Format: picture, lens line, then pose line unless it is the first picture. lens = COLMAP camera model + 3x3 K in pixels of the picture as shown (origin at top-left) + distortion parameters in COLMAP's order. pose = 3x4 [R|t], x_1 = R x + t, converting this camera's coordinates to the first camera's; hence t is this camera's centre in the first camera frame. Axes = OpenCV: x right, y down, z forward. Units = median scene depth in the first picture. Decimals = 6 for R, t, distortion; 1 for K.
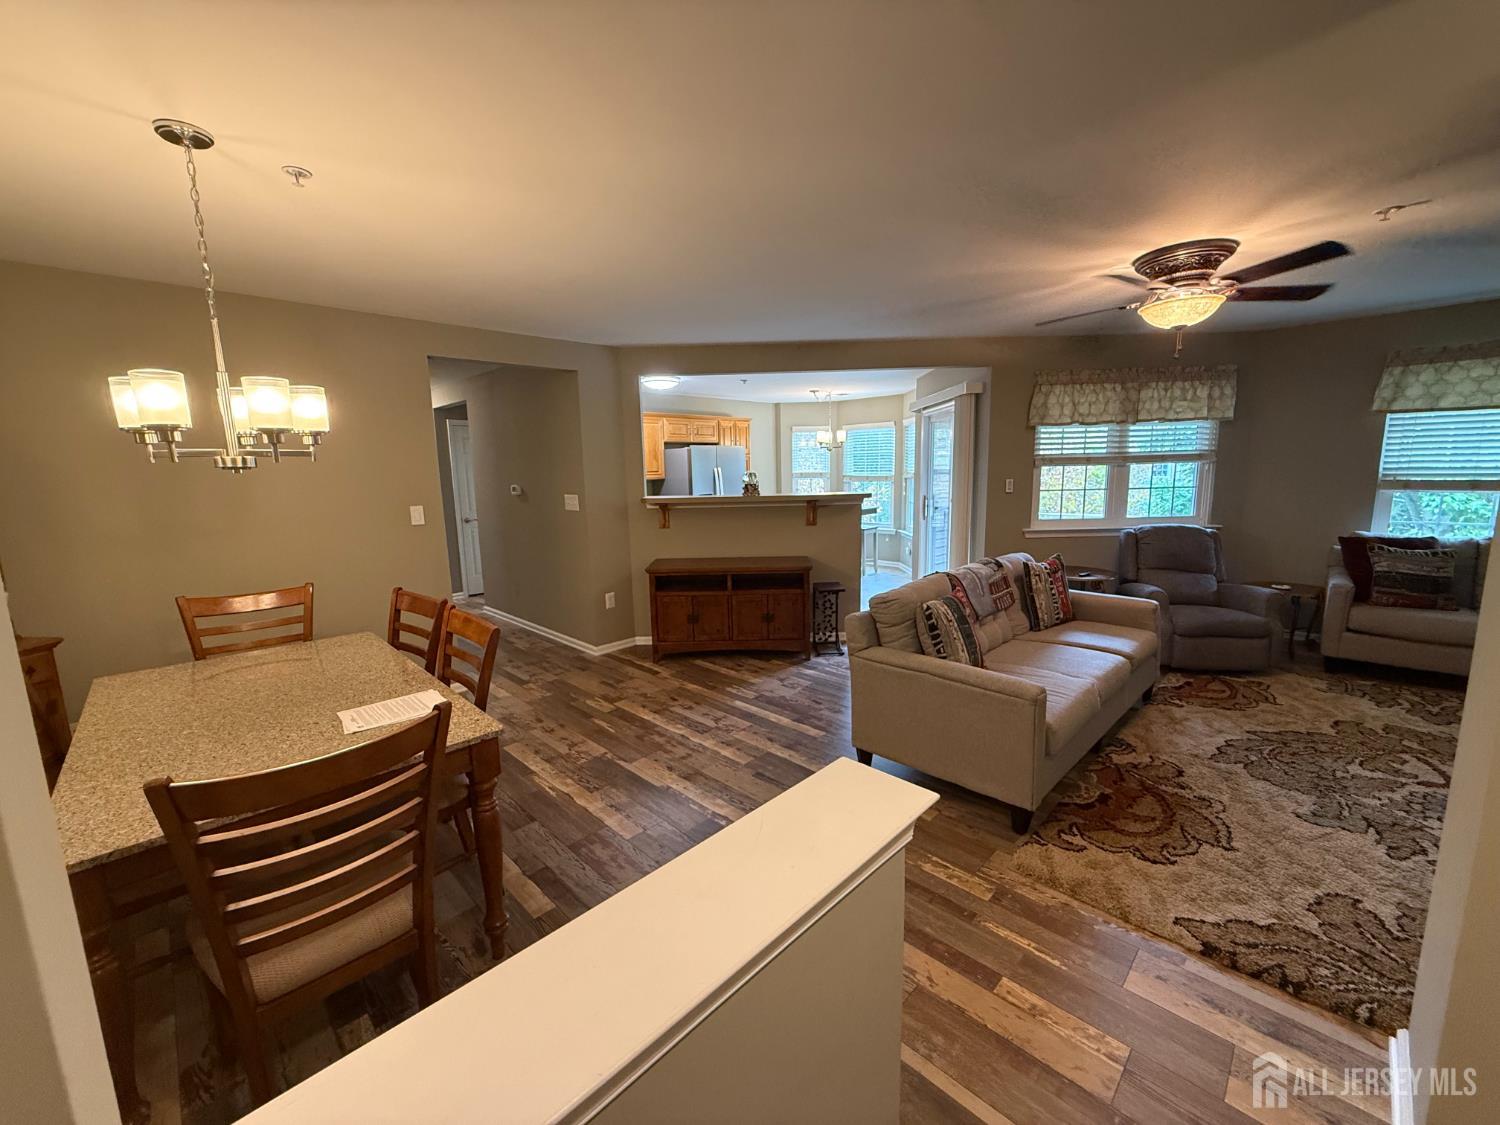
lens RADIAL K [[599.3, 0, 748.2], [0, 599.3, 560.8], [0, 0, 1]] dist [-0.000470, 0.000442]
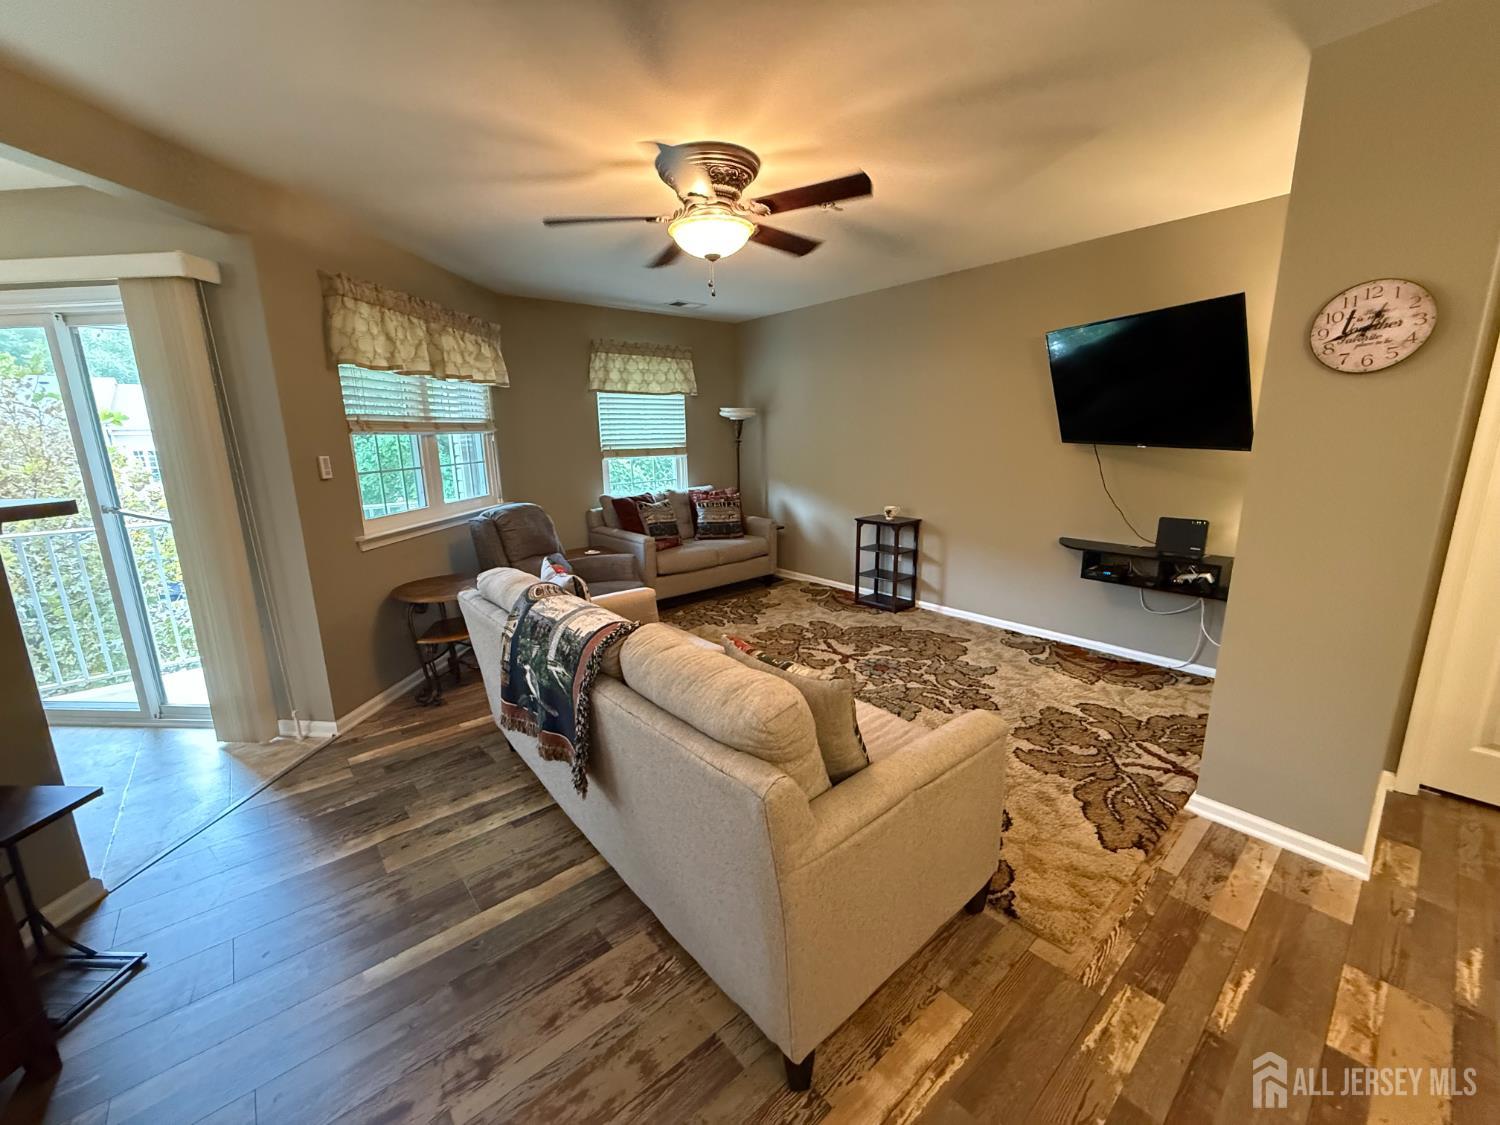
lens RADIAL K [[599.3, 0, 745.5], [0, 599.3, 566.7], [0, 0, 1]] dist [-0.000470, 0.000442]
pose [[0.101924, -0.194286, 0.975635, -0.109857], [0.175519, 0.968869, 0.174602, -0.068148], [-0.979186, 0.153446, 0.132852, 0.594090]]
